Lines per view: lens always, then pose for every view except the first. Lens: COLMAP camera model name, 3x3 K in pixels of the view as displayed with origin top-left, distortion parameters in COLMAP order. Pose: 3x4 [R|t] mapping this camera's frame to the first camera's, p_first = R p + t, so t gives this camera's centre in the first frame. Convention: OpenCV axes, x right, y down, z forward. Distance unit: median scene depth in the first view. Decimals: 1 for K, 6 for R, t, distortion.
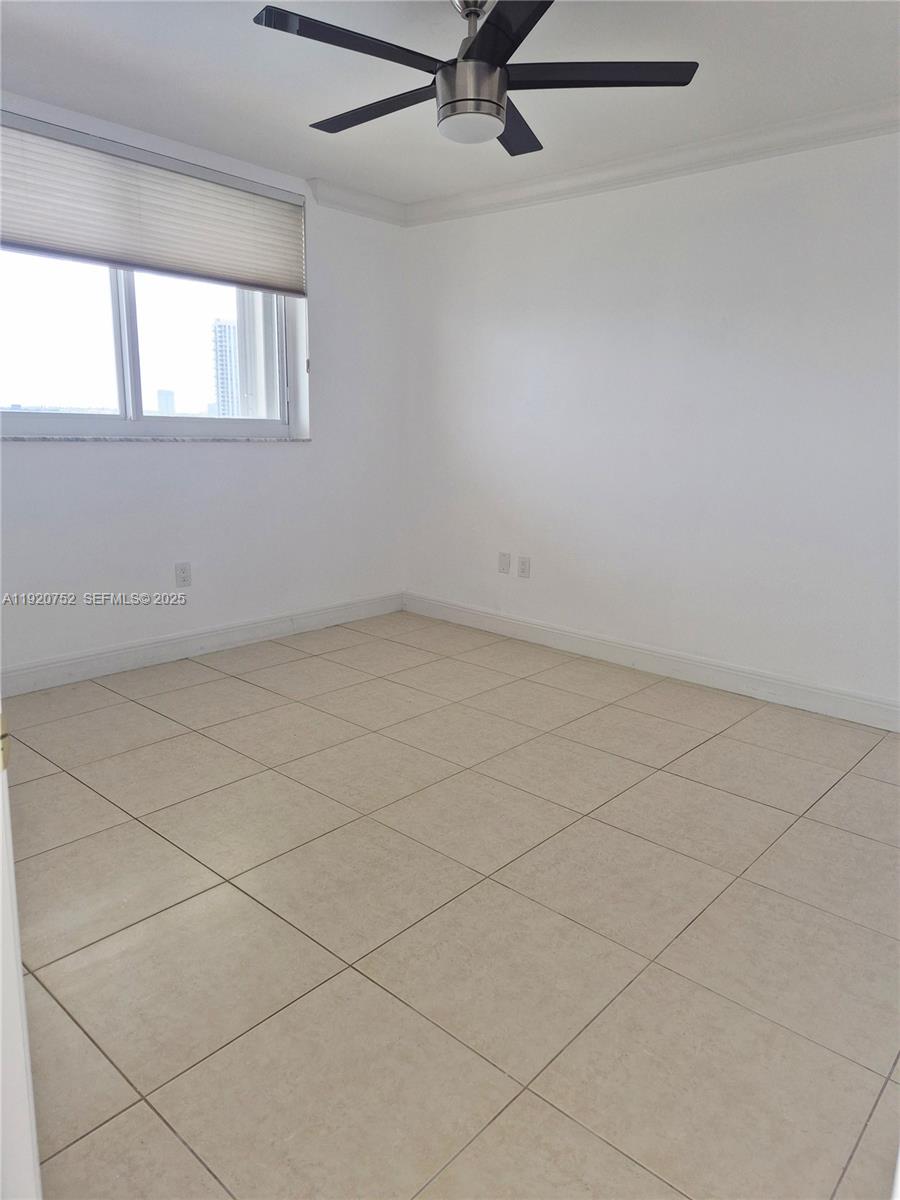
lens RADIAL K [[800.1, 0, 457.3], [0, 800.1, 587.5], [0, 0, 1]] dist [0.076212, -0.062745]
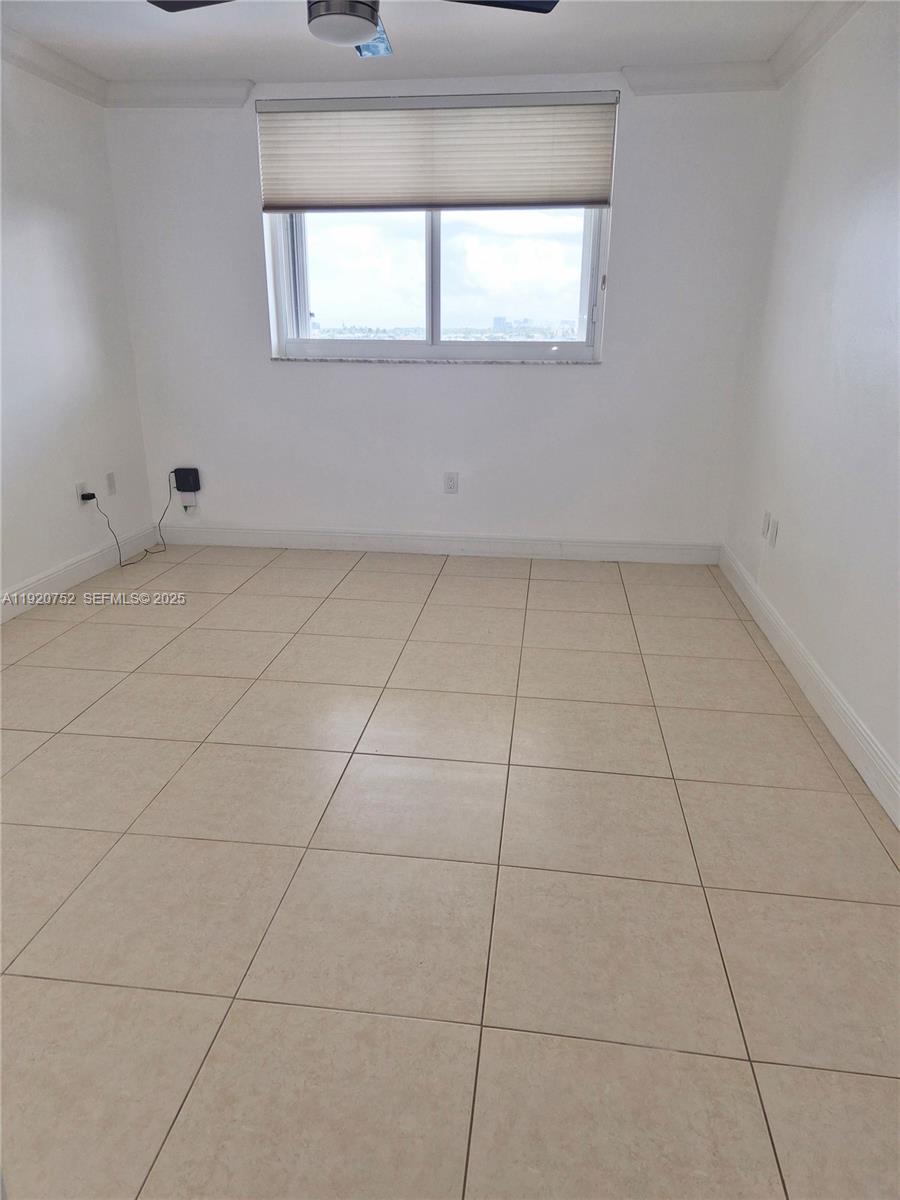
lens RADIAL K [[804.0, 0, 447.8], [0, 804.0, 607.3], [0, 0, 1]] dist [0.064808, -0.053237]
pose [[0.559742, 0.248856, -0.790417, 0.650538], [-0.160925, 0.968327, 0.190909, -0.066276], [0.812891, 0.020338, 0.582060, 0.347527]]
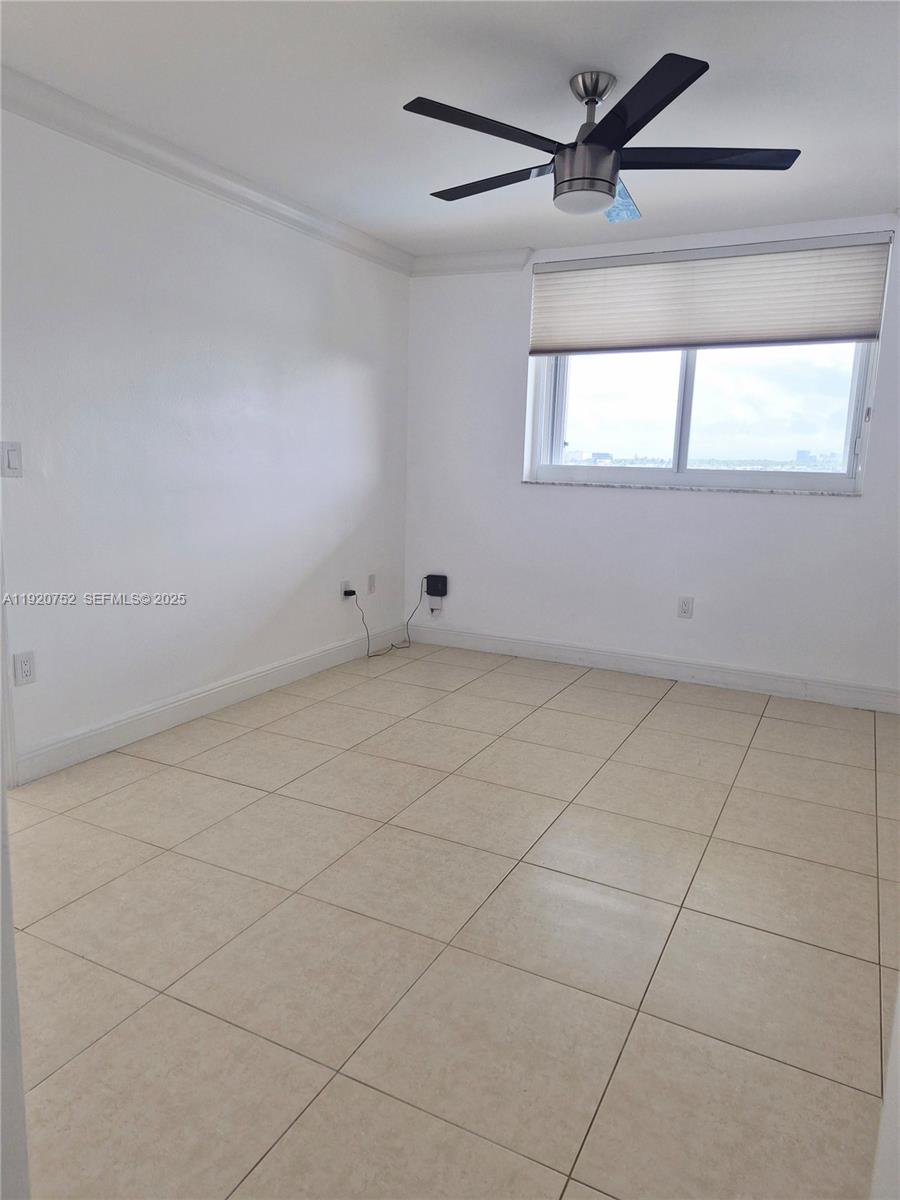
lens RADIAL K [[800.1, 0, 447.7], [0, 800.1, 595.2], [0, 0, 1]] dist [0.070395, -0.055359]
pose [[0.243799, 0.150434, -0.958087, 0.697317], [-0.218390, 0.971039, 0.096895, -0.073087], [0.944917, 0.185613, 0.269592, 0.399358]]
